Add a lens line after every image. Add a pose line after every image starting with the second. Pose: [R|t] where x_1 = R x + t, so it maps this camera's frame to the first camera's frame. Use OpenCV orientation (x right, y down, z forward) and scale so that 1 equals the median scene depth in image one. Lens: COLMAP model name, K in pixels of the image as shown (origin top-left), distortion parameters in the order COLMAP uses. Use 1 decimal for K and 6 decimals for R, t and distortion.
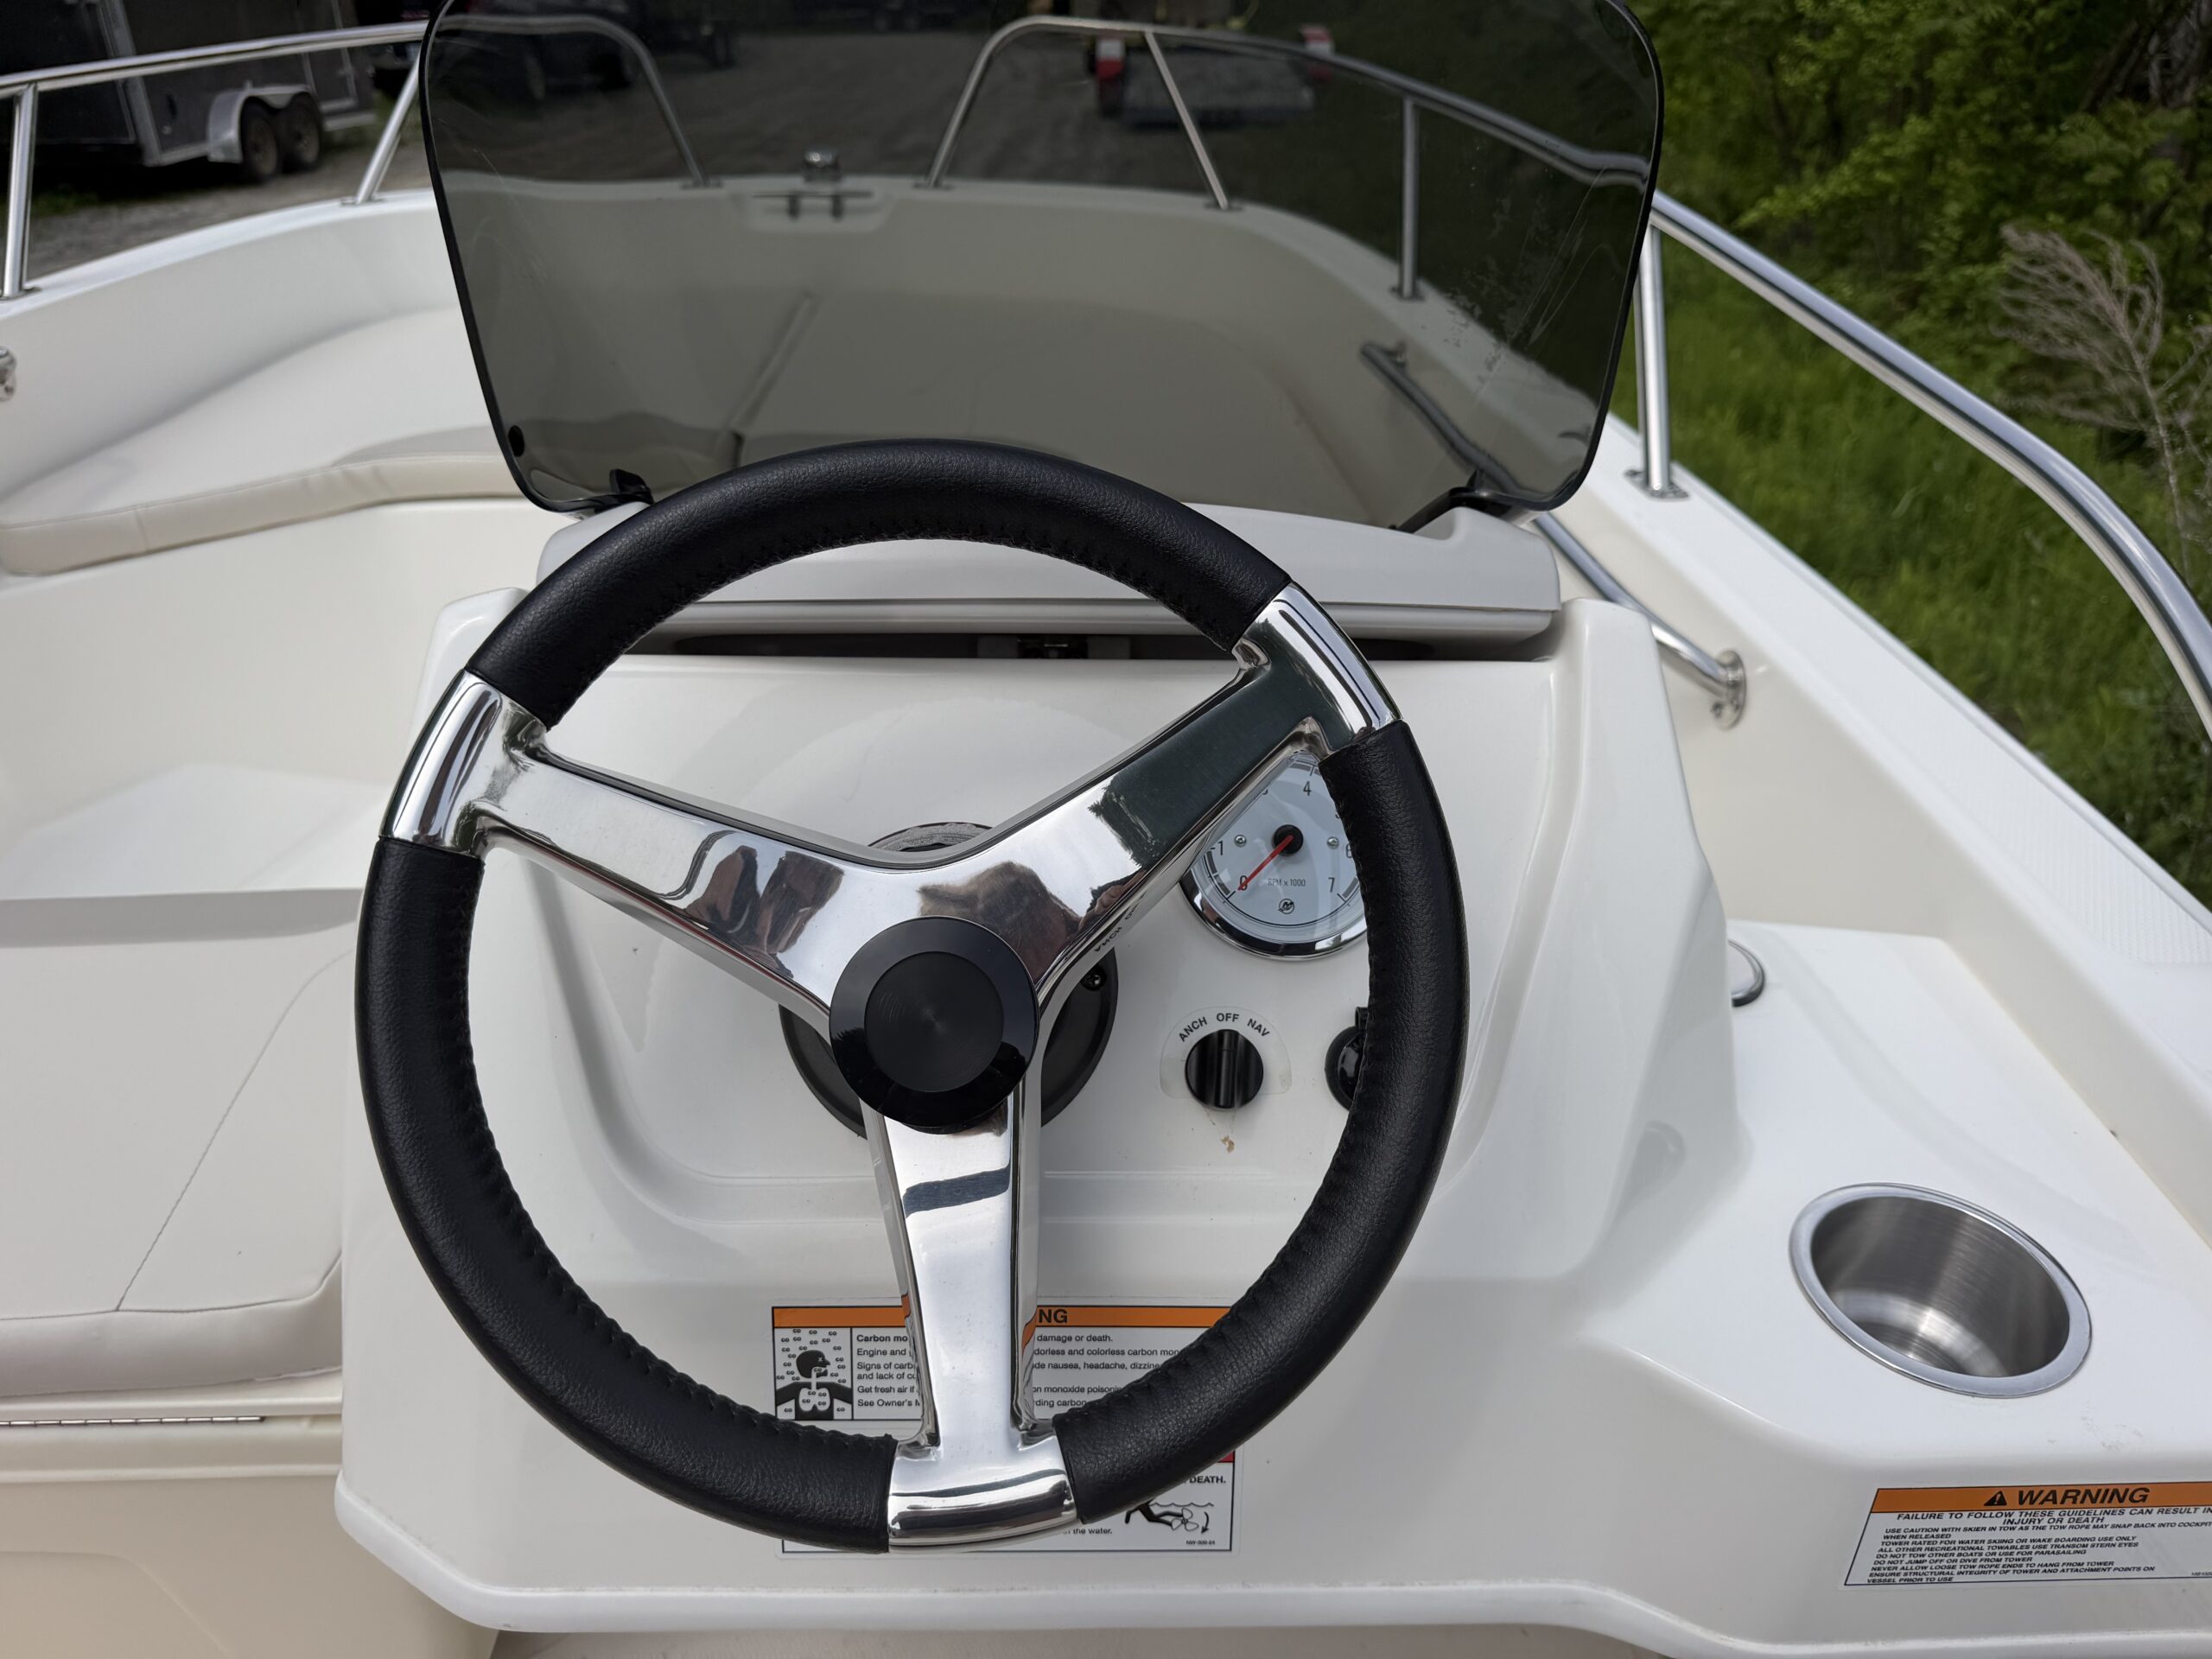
lens RADIAL K [[1637.9, 0, 1106.0], [0, 1637.9, 829.5], [0, 0, 1]] dist [-0.032759, 0.003465]
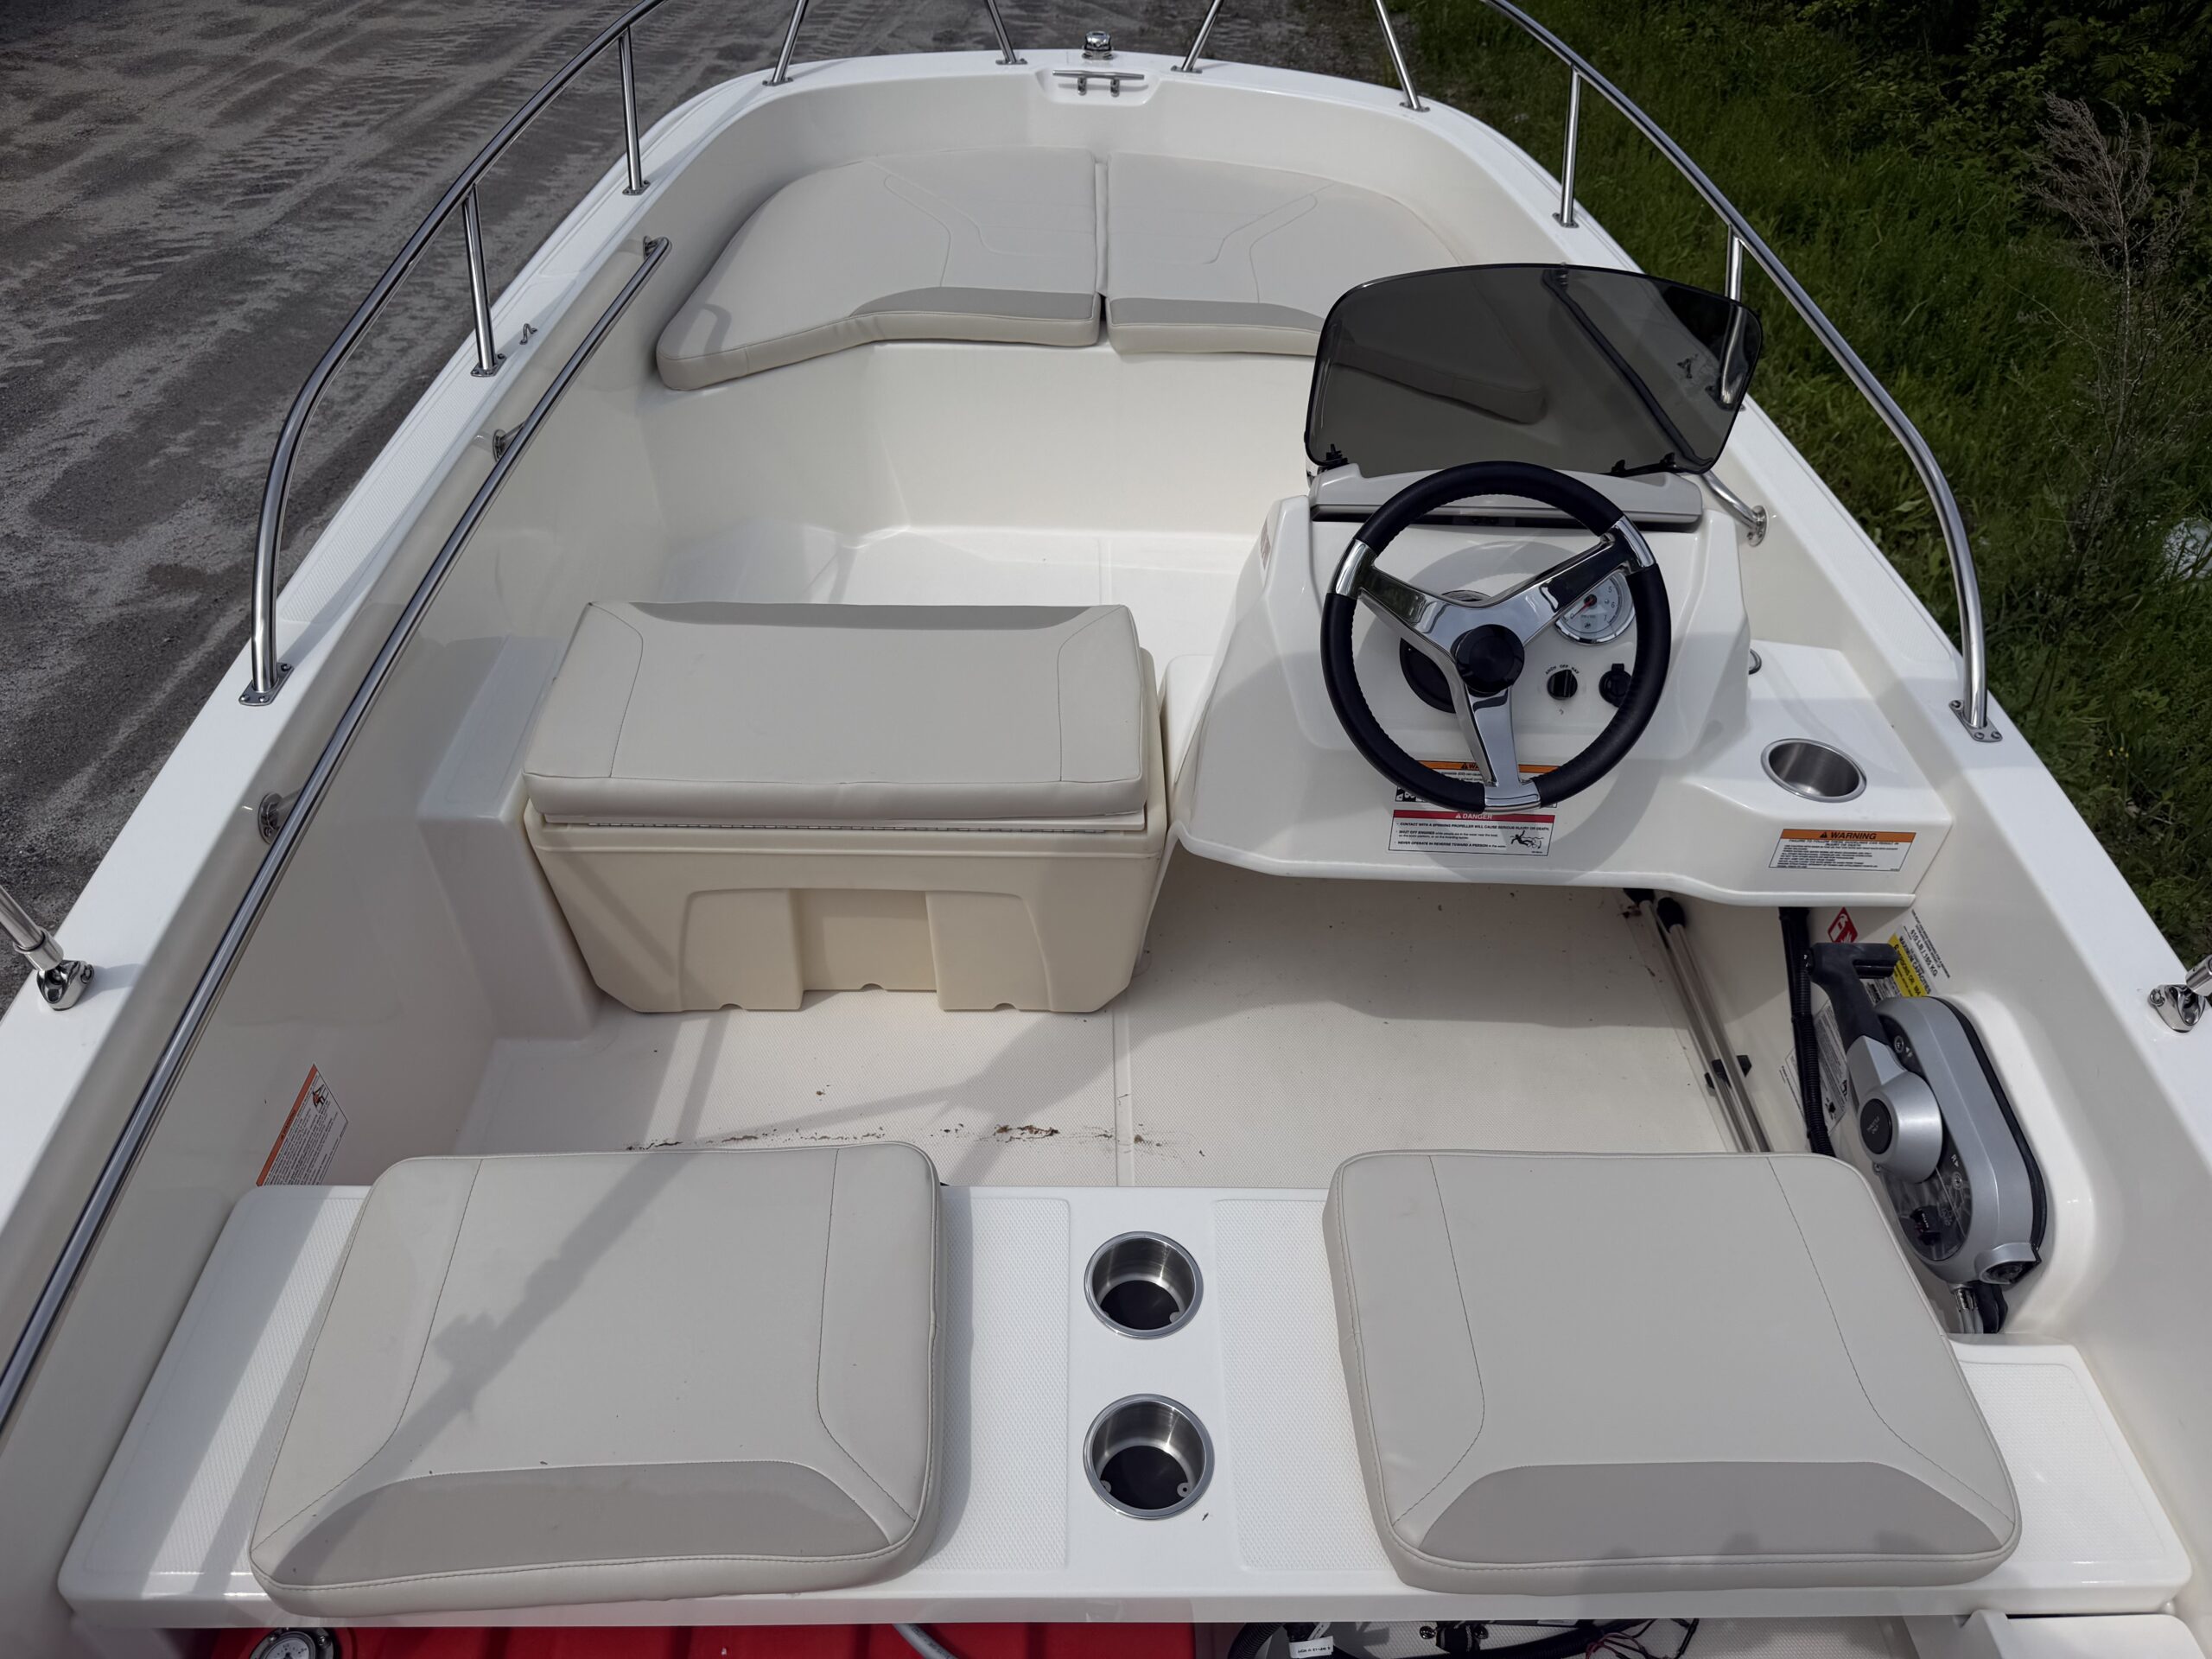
lens RADIAL K [[1632.0, 0, 1107.7], [0, 1632.0, 903.5], [0, 0, 1]] dist [0.044291, -0.053792]
pose [[0.999250, 0.031323, 0.022771, -0.439249], [-0.035286, 0.978718, 0.202154, -0.013345], [-0.015954, -0.202805, 0.979089, -1.040039]]
